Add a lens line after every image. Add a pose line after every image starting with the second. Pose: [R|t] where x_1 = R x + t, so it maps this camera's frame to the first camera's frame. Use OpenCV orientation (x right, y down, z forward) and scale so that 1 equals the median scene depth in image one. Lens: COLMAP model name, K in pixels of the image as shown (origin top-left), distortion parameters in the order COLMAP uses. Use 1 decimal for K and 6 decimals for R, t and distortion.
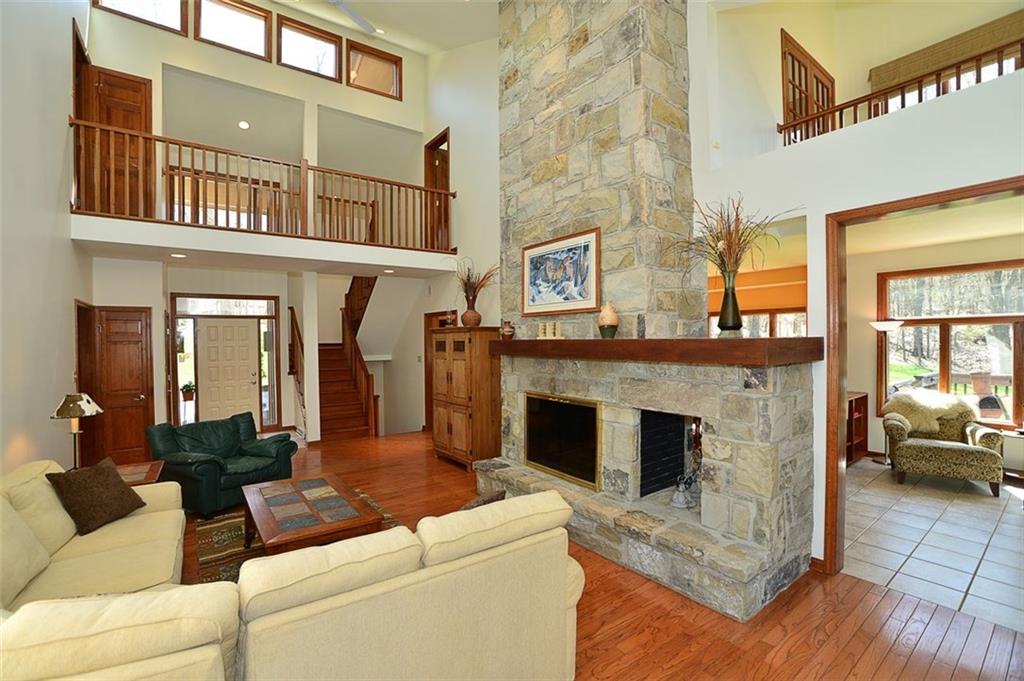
lens RADIAL K [[446.1, 0, 507.4], [0, 446.1, 343.7], [0, 0, 1]] dist [-0.073176, 0.026676]
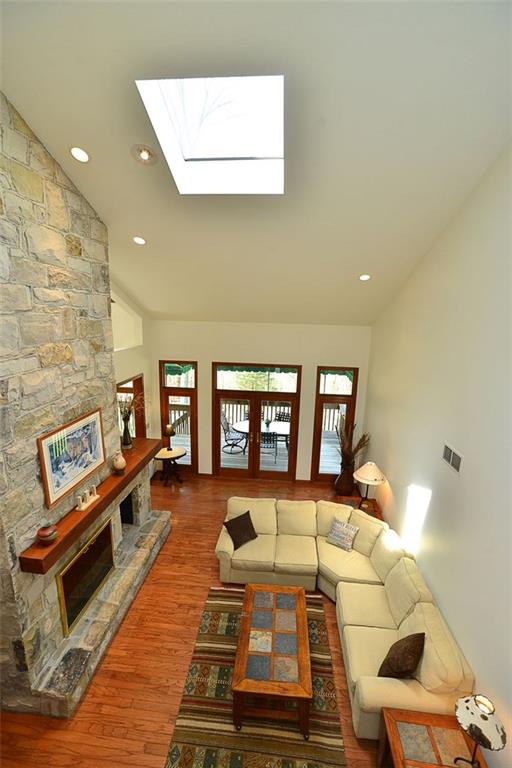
lens RADIAL K [[334.5, 0, 256.0], [0, 334.5, 384.0], [0, 0, 1]] dist [-0.073176, 0.026676]
pose [[-0.751779, -0.144762, 0.643329, -0.762444], [-0.011618, 0.978362, 0.206574, -0.511539], [-0.659313, 0.147824, -0.737194, 1.315766]]
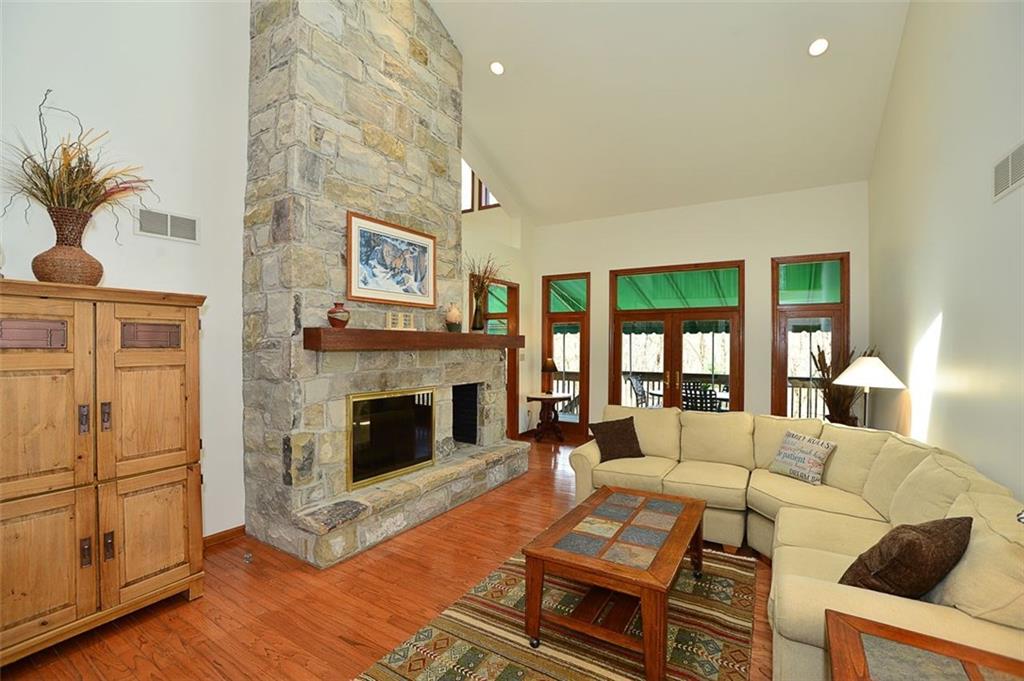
lens RADIAL K [[446.1, 0, 507.4], [0, 446.1, 343.7], [0, 0, 1]] dist [-0.073176, 0.026676]
pose [[-0.373054, 0.009154, 0.927764, -0.870801], [0.008588, 0.999943, -0.006413, 0.025834], [-0.927770, 0.005575, -0.373111, 1.156387]]
